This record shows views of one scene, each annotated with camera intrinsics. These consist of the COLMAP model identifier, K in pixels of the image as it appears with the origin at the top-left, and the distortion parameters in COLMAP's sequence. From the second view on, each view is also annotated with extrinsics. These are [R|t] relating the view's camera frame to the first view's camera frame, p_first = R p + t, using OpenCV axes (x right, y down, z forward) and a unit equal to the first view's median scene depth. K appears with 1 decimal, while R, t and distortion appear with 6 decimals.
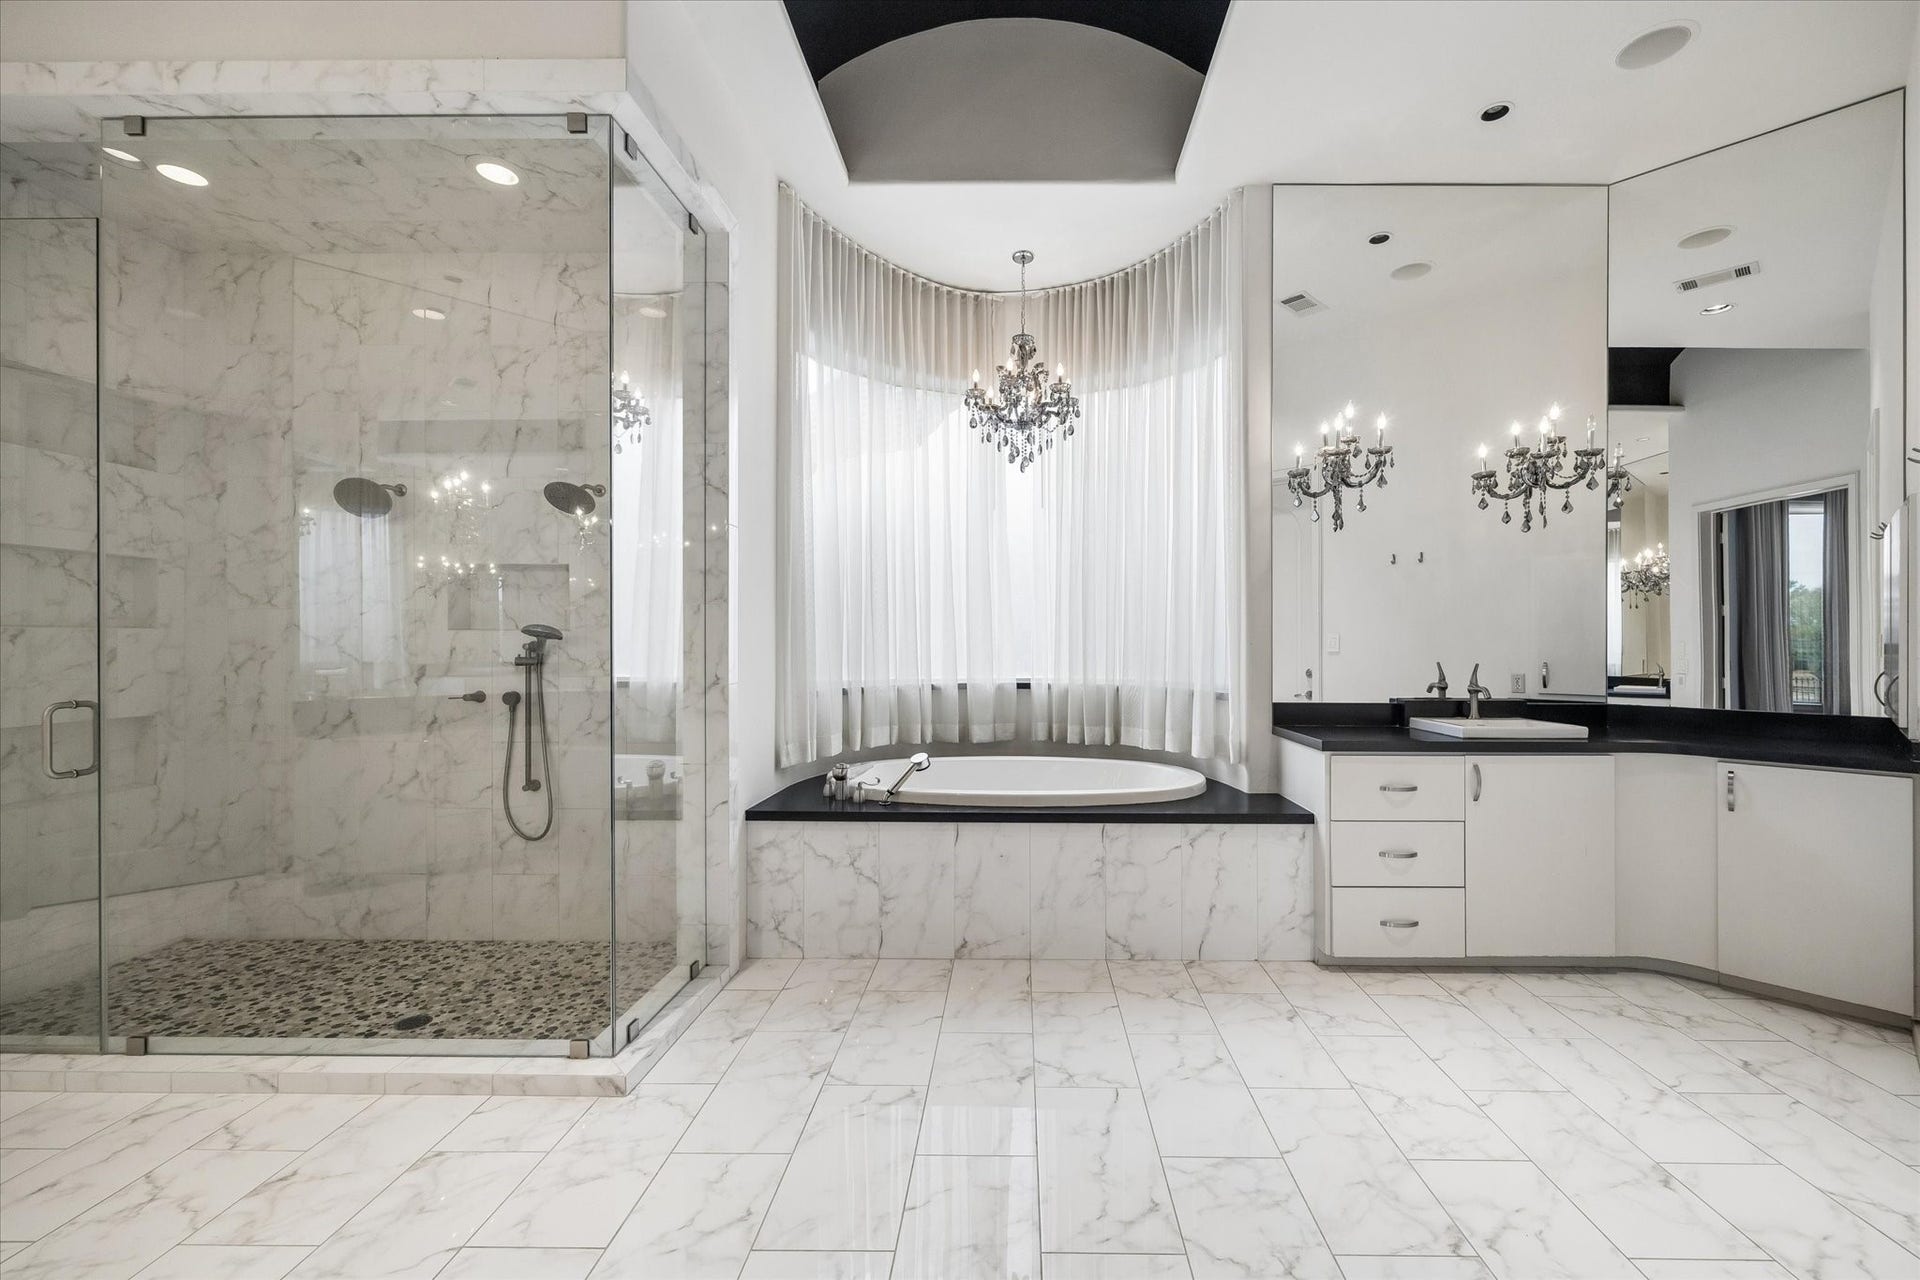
lens RADIAL K [[760.7, 0, 976.4], [0, 760.7, 639.4], [0, 0, 1]] dist [0.002542, -0.000536]
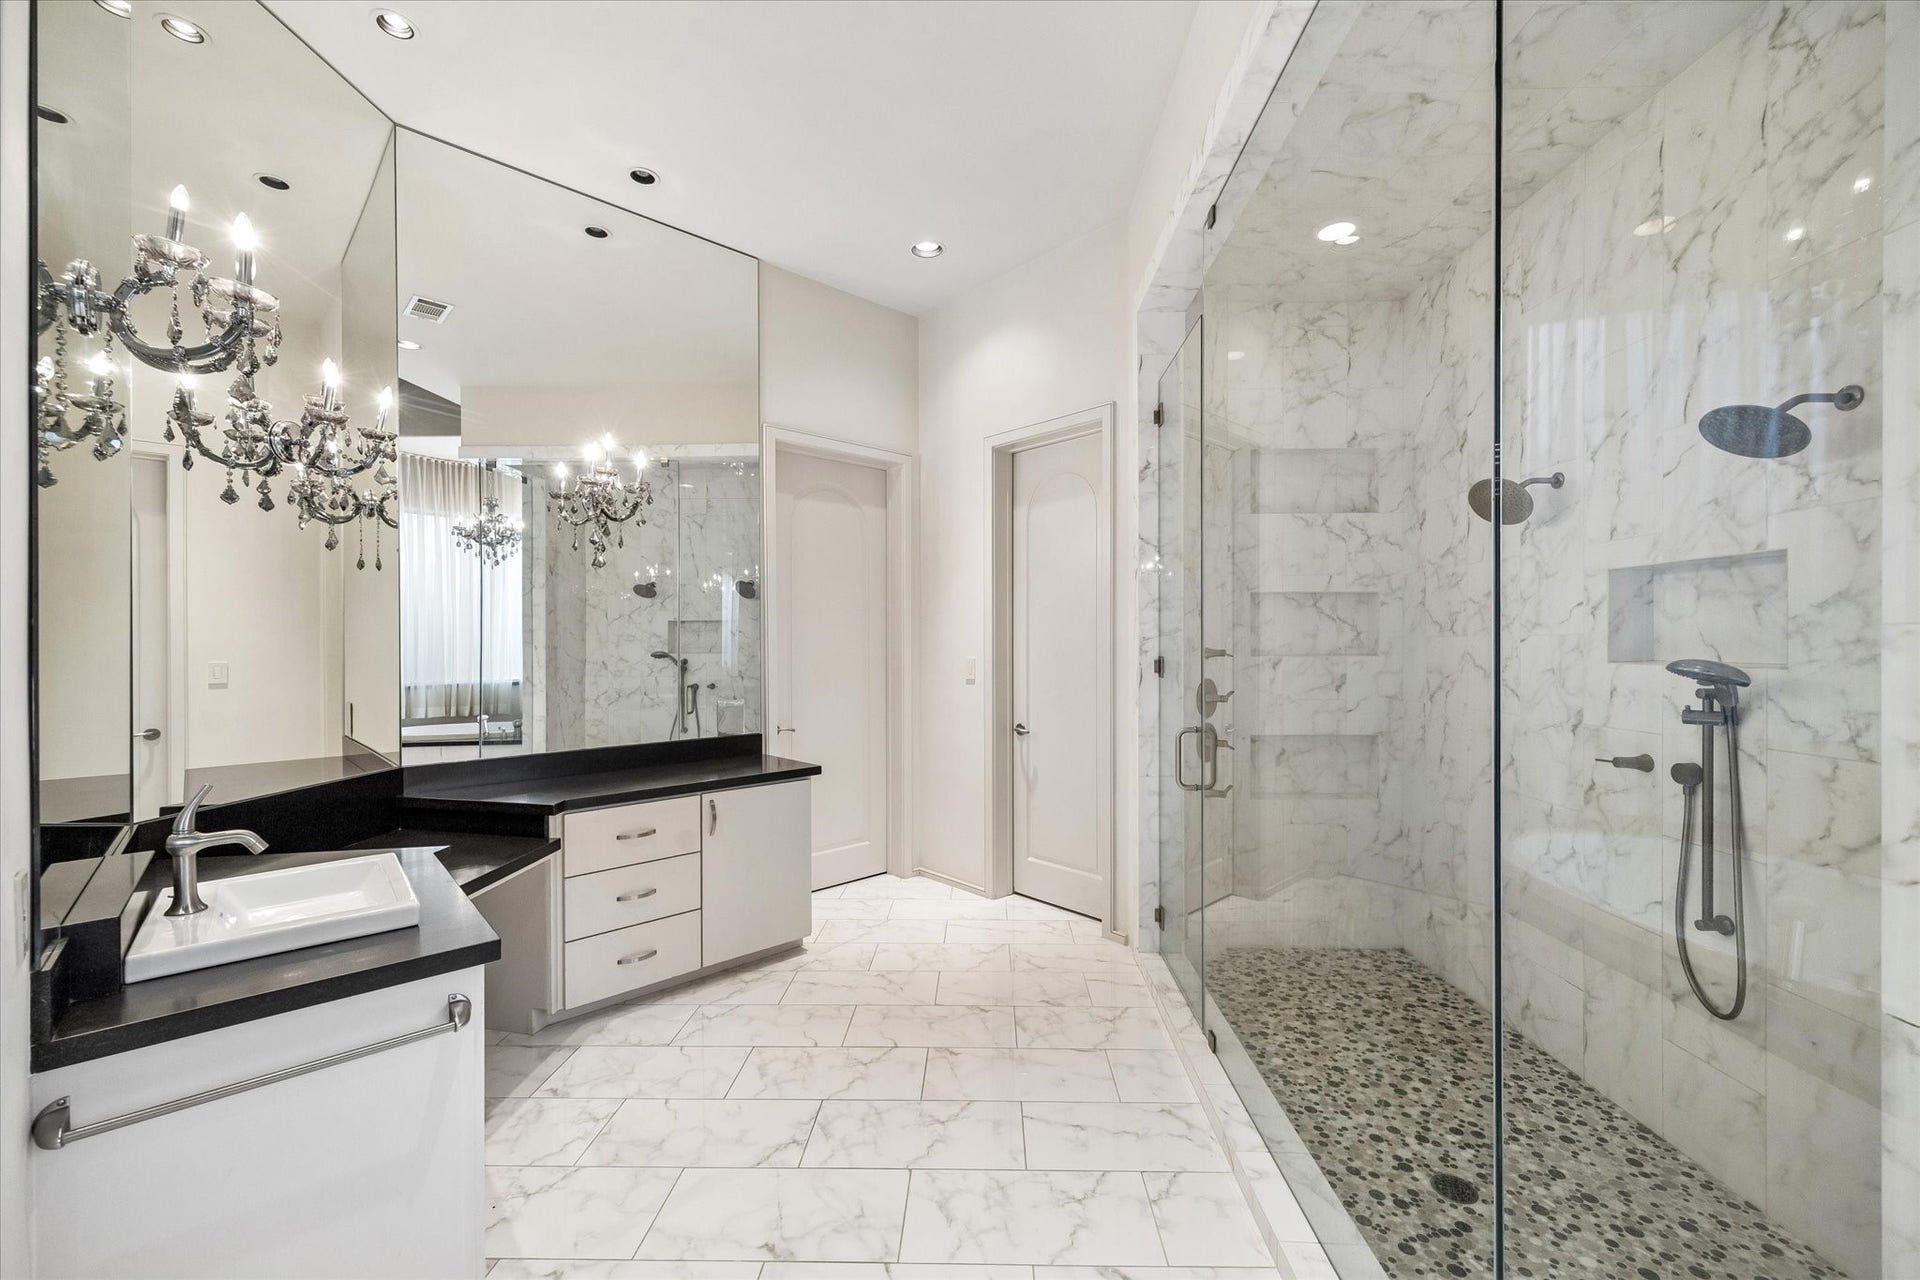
lens RADIAL K [[760.7, 0, 964.6], [0, 760.7, 649.3], [0, 0, 1]] dist [0.002542, -0.000536]
pose [[0.026086, 0.000147, -0.999660, 0.002668], [0.001411, 0.999999, 0.000184, -0.025433], [0.999659, -0.001416, 0.026086, 0.386116]]
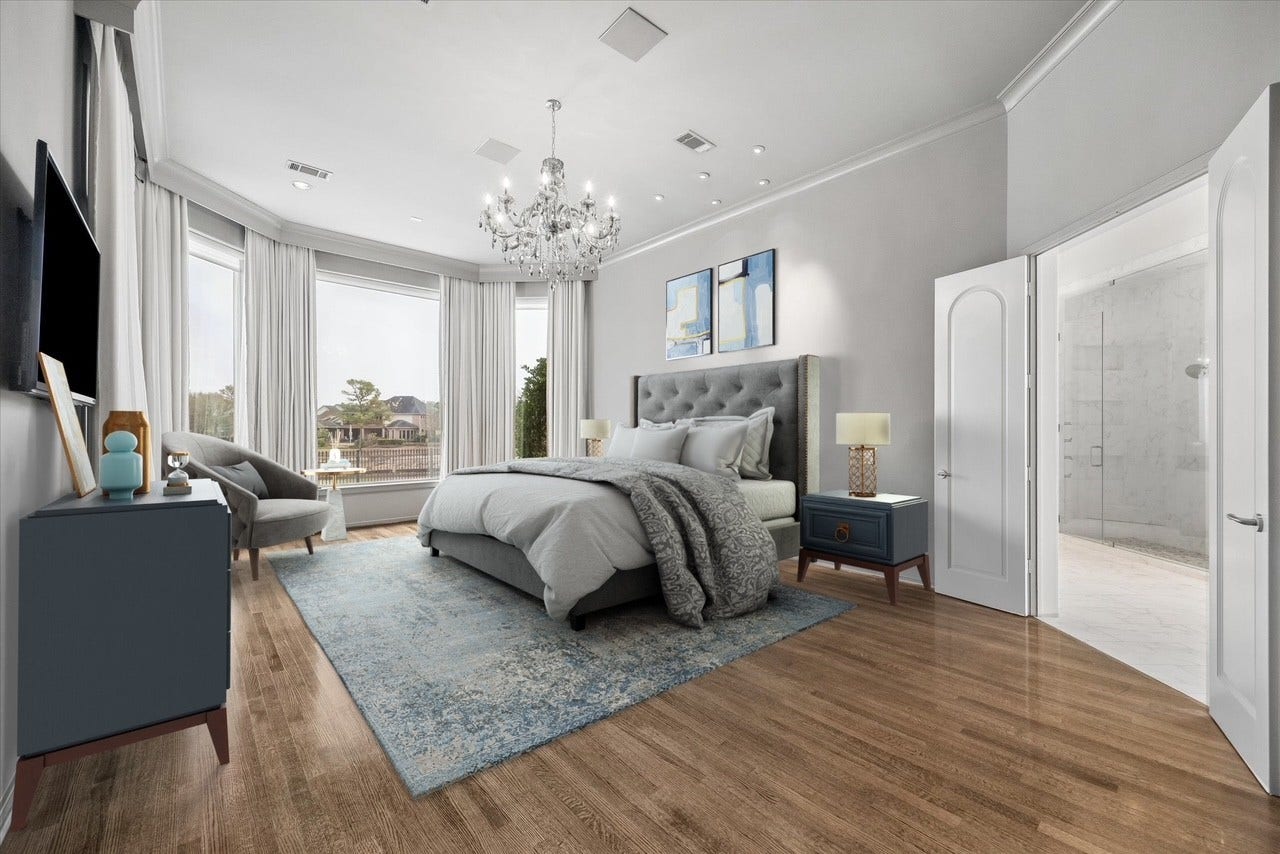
lens RADIAL K [[507.2, 0, 647.5], [0, 507.2, 430.0], [0, 0, 1]] dist [0.002542, -0.000536]
pose [[-0.035425, 0.002719, -0.999369, 0.903246], [0.003124, 0.999992, 0.002610, -0.006293], [0.999367, -0.003029, -0.035433, -0.725280]]
